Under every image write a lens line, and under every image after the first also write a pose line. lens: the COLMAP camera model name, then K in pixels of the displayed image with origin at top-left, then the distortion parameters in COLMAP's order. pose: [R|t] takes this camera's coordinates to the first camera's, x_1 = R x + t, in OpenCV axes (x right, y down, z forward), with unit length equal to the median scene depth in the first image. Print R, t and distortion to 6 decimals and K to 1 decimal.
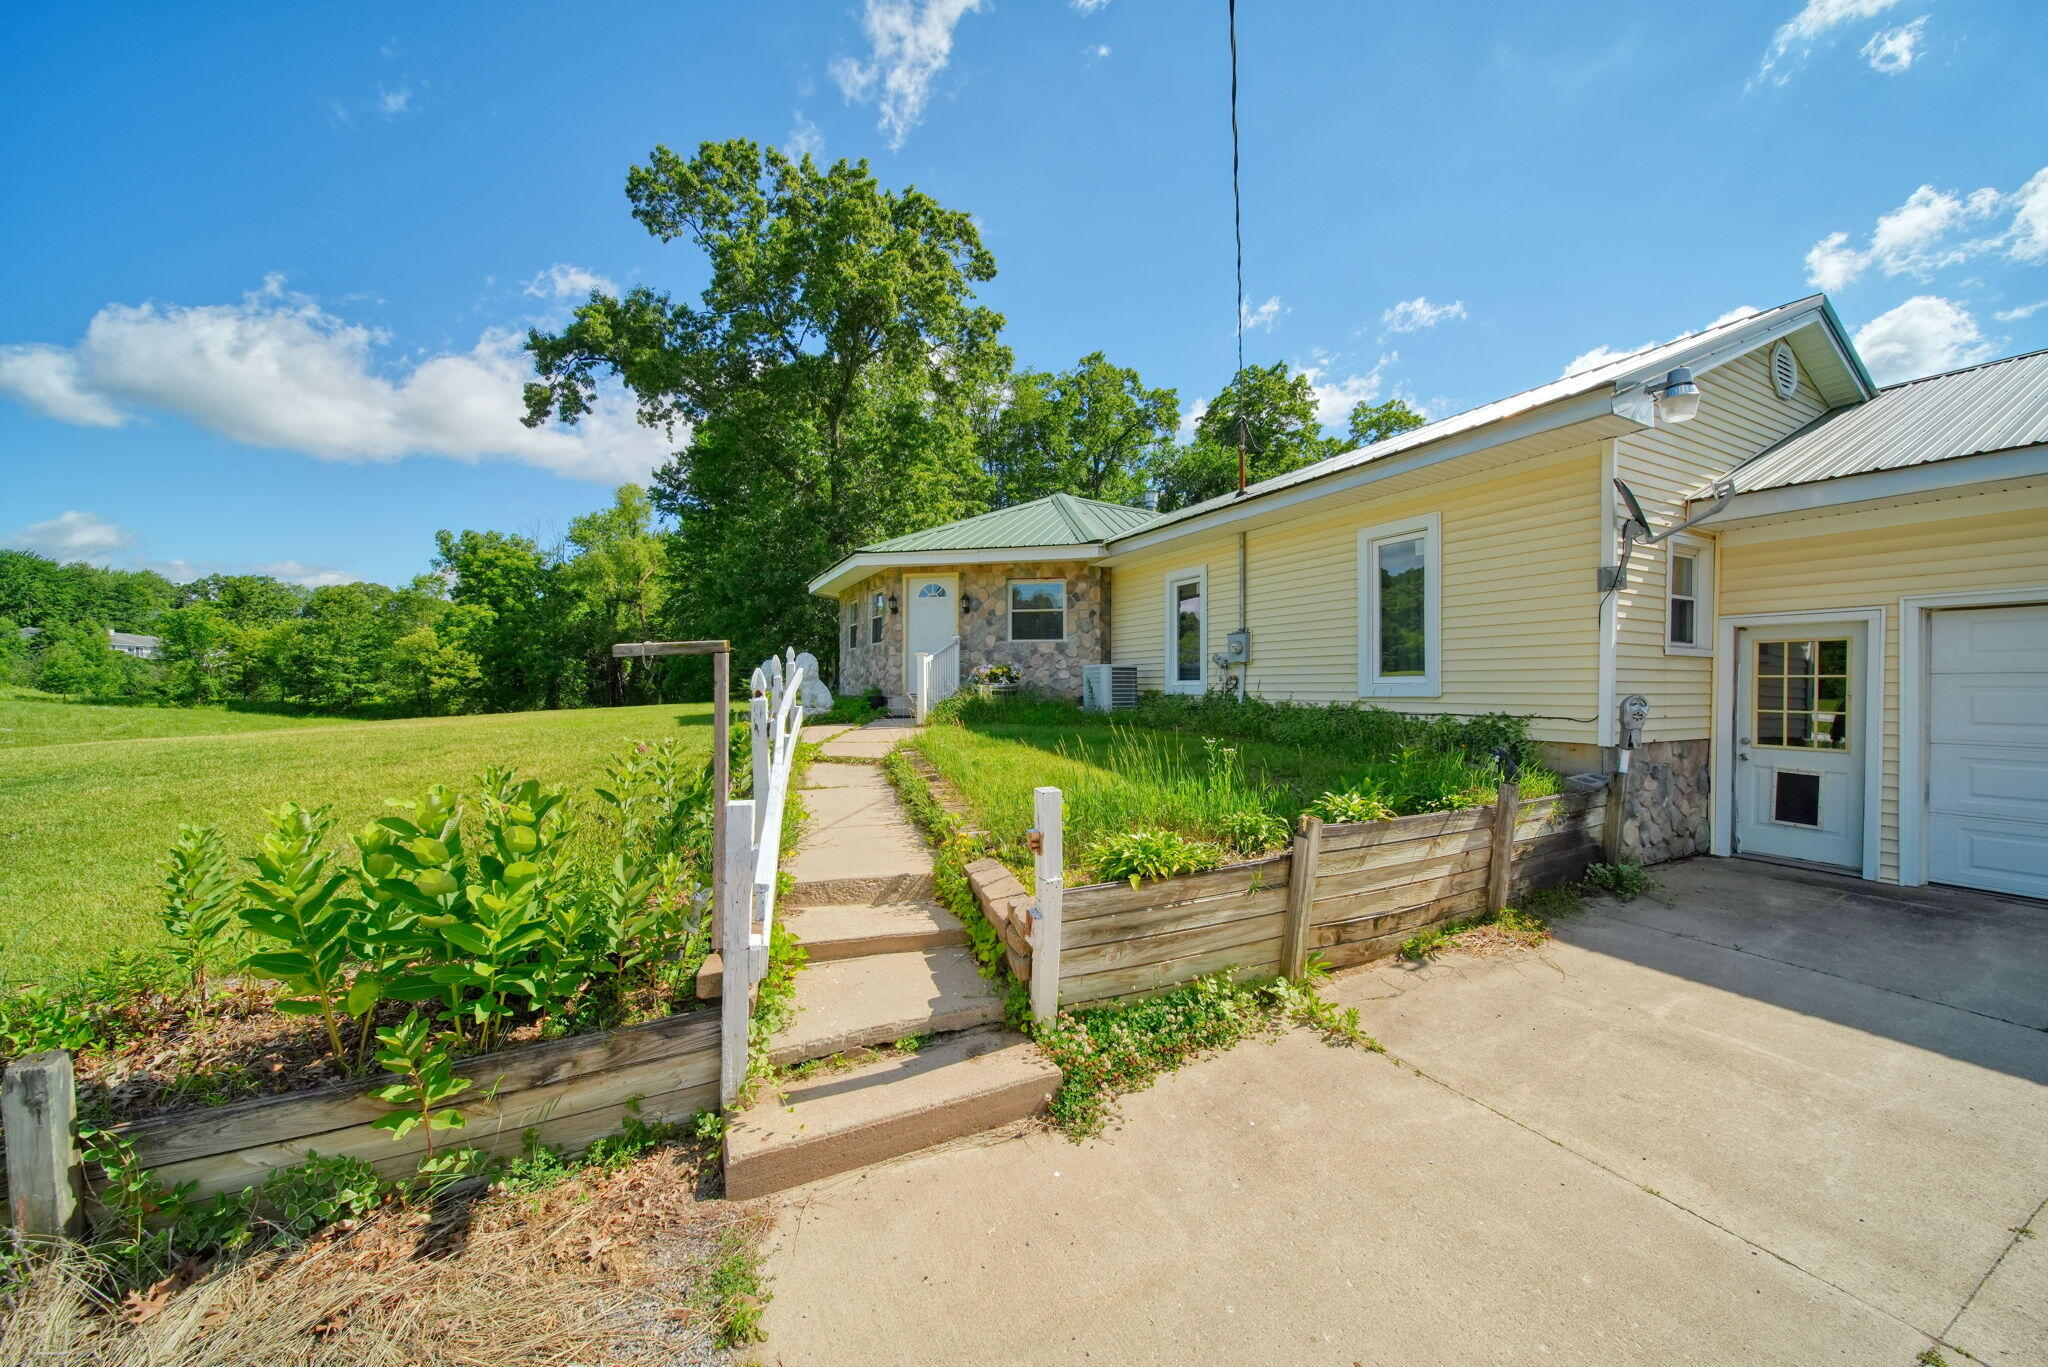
lens RADIAL K [[730.3, 0, 1012.0], [0, 730.3, 683.7], [0, 0, 1]] dist [0.000320, -0.002404]
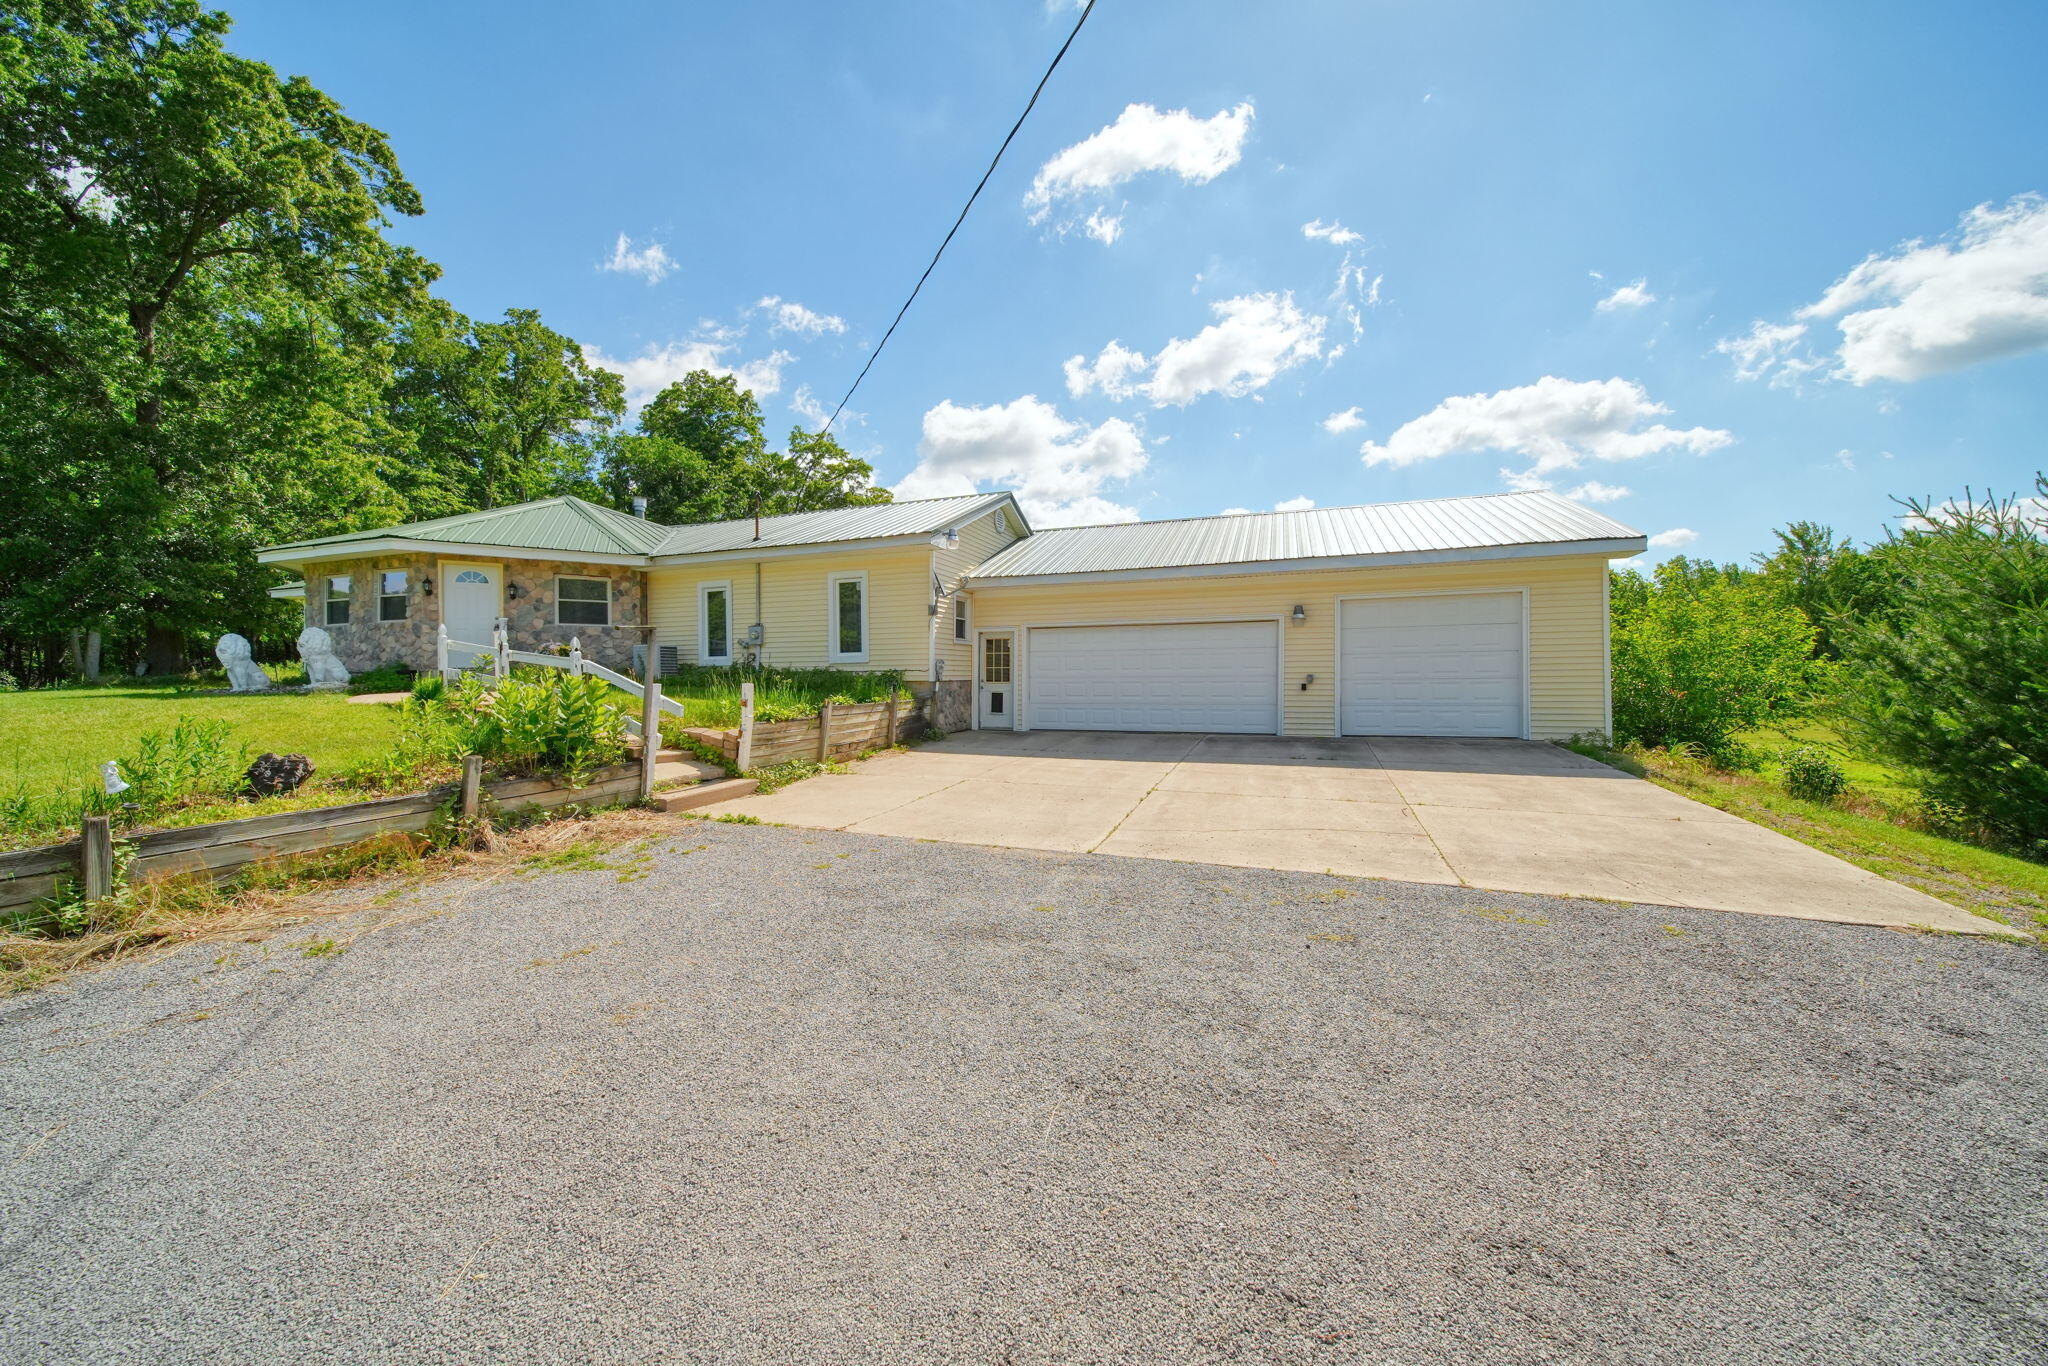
lens RADIAL K [[730.3, 0, 1037.7], [0, 730.3, 678.4], [0, 0, 1]] dist [0.000320, -0.002404]
pose [[0.719045, -0.010917, 0.694878, -0.138141], [0.007018, 0.999940, 0.008448, 0.013946], [-0.694928, -0.001198, 0.719078, -0.222902]]
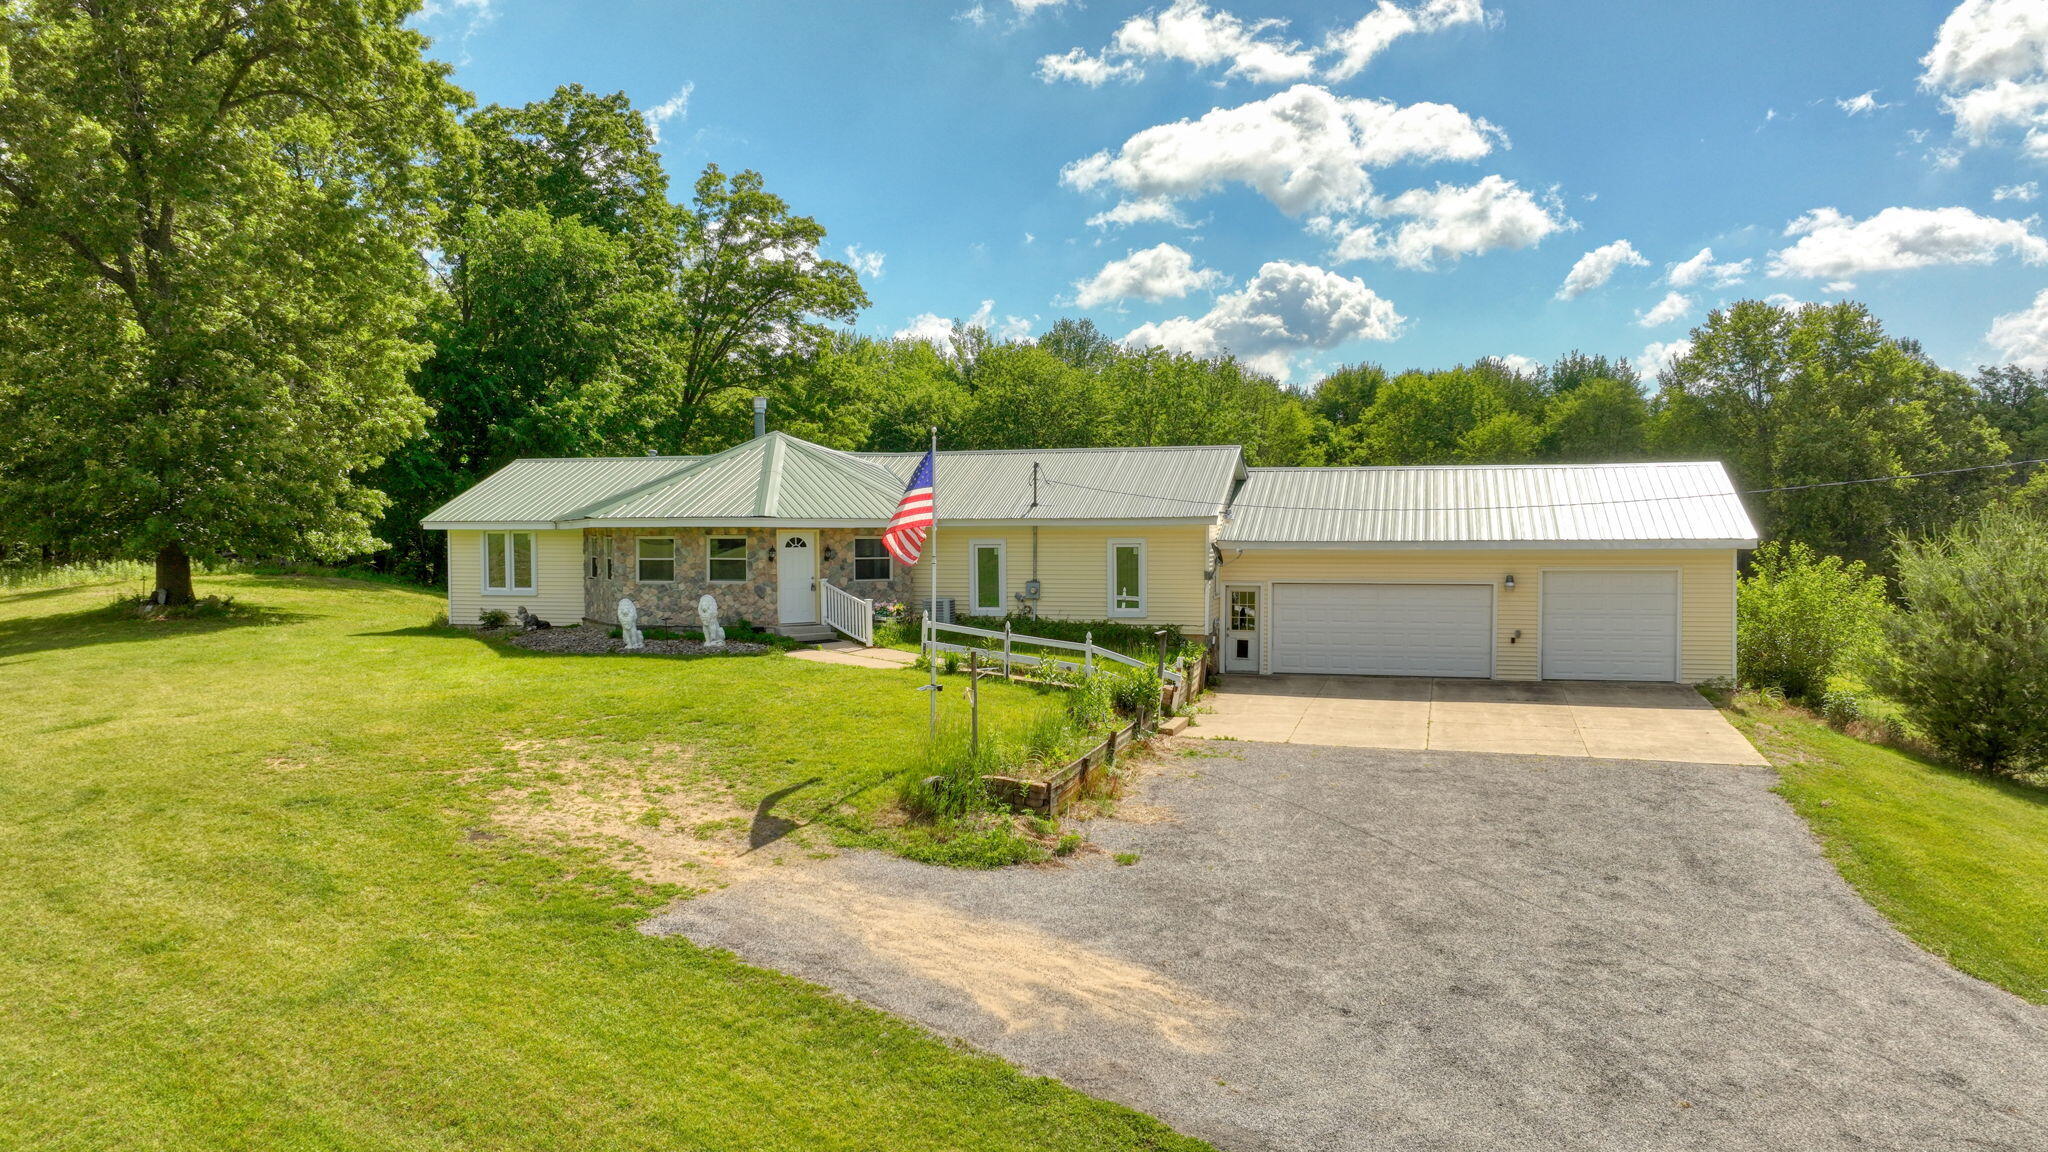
lens RADIAL K [[1487.5, 0, 1053.5], [0, 1487.5, 577.2], [0, 0, 1]] dist [0.007622, -0.003154]
pose [[0.663905, -0.040668, 0.746710, -0.913505], [0.004323, 0.998712, 0.050549, -0.102056], [-0.747805, -0.030331, 0.663226, -0.557679]]
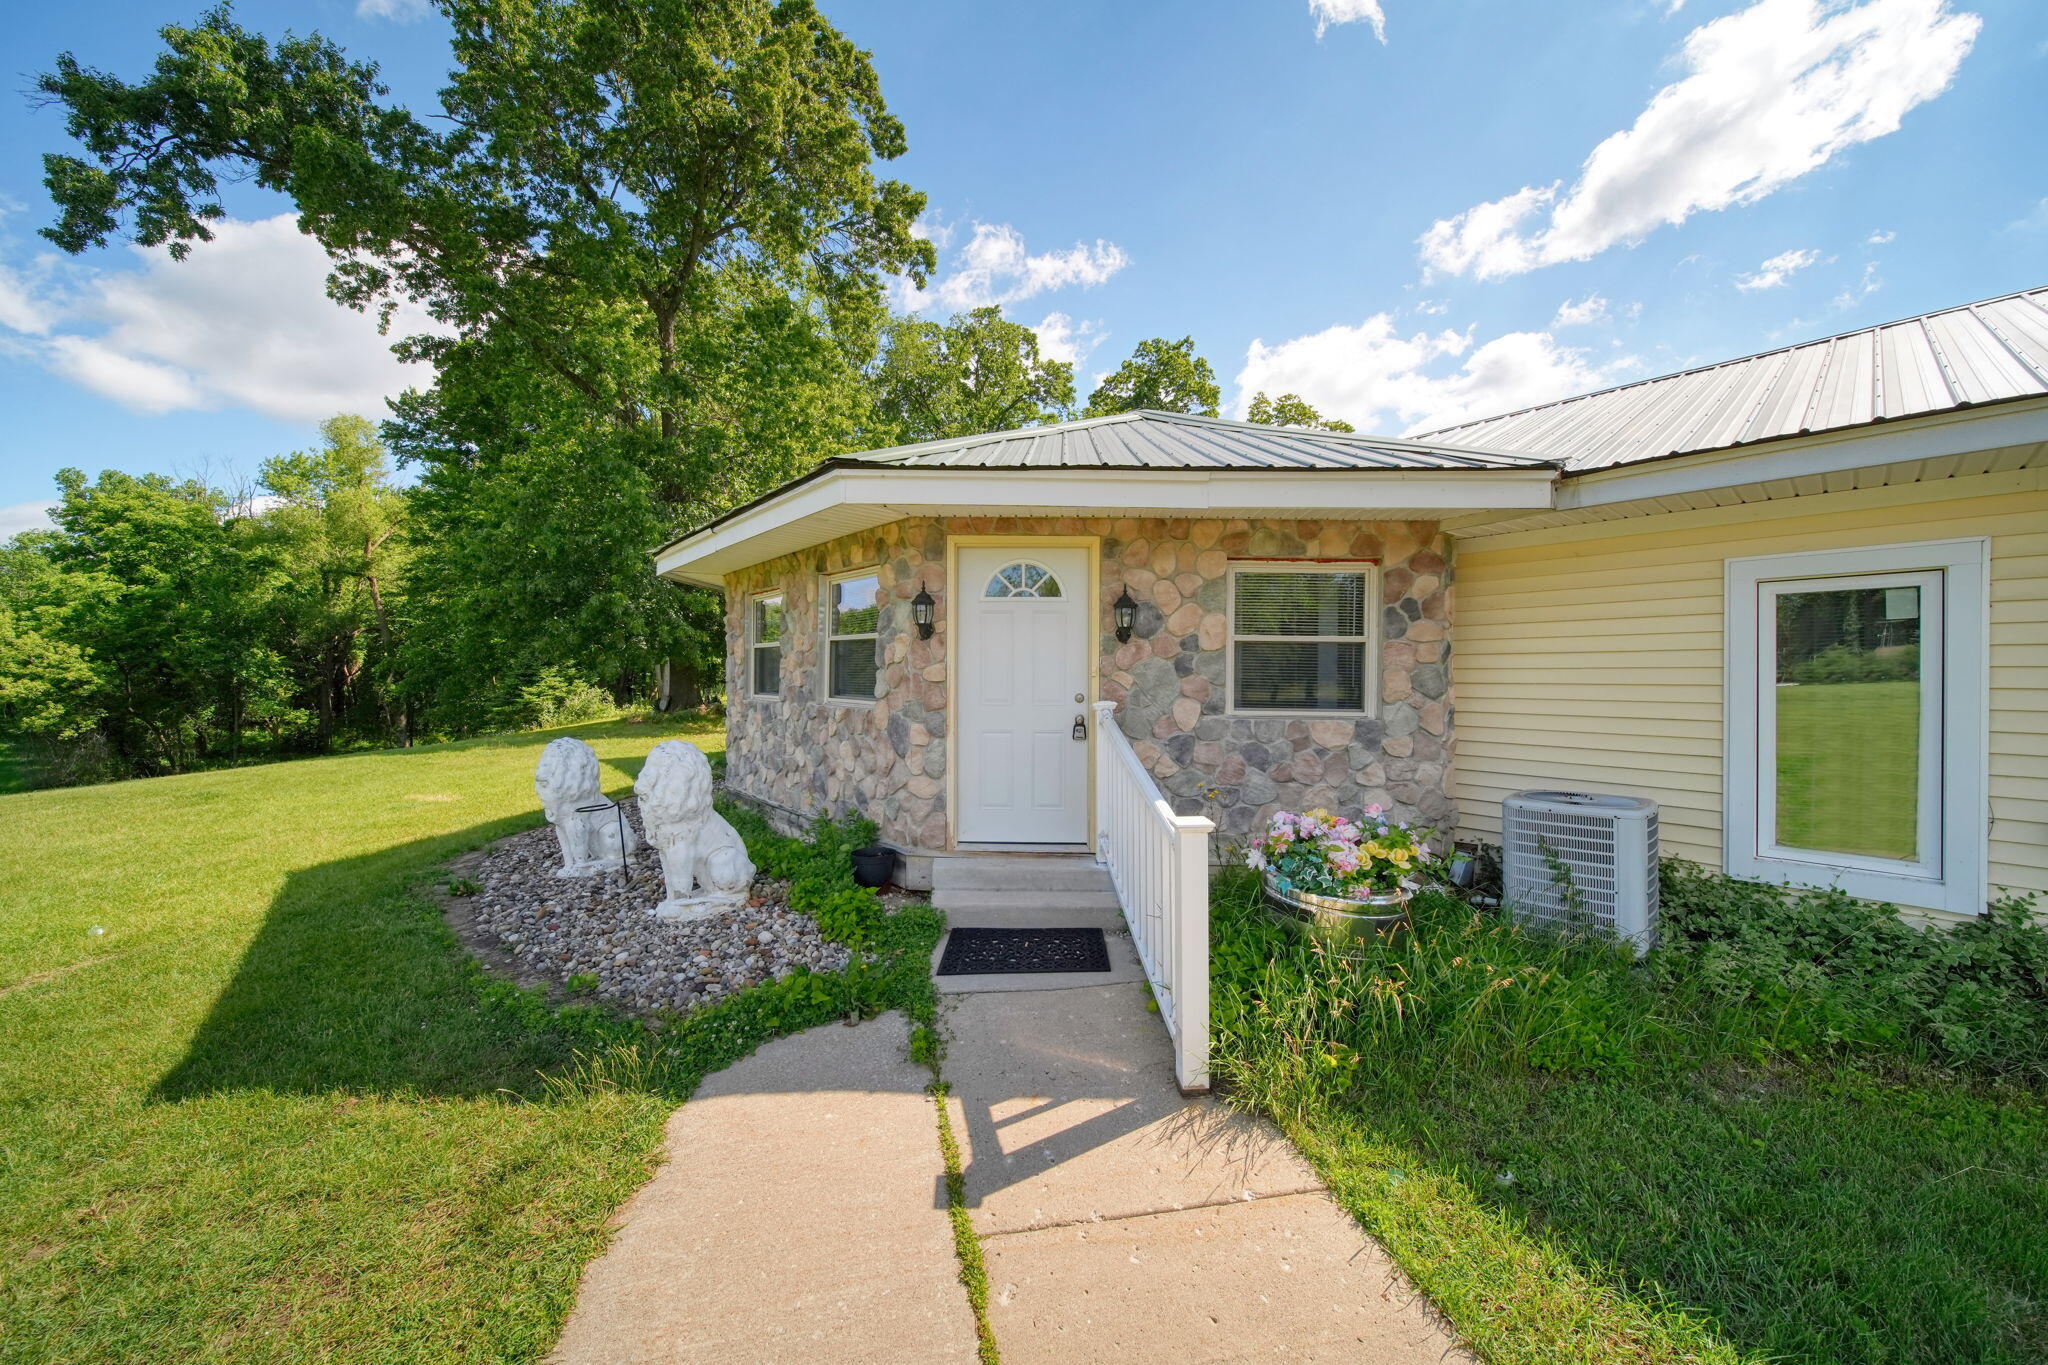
lens RADIAL K [[730.3, 0, 1020.9], [0, 730.3, 683.7], [0, 0, 1]] dist [0.000320, -0.002404]
pose [[0.971879, 0.000337, 0.235480, -0.105040], [-0.003779, 0.999893, 0.014167, -0.040008], [-0.235450, -0.014658, 0.971776, 0.318334]]
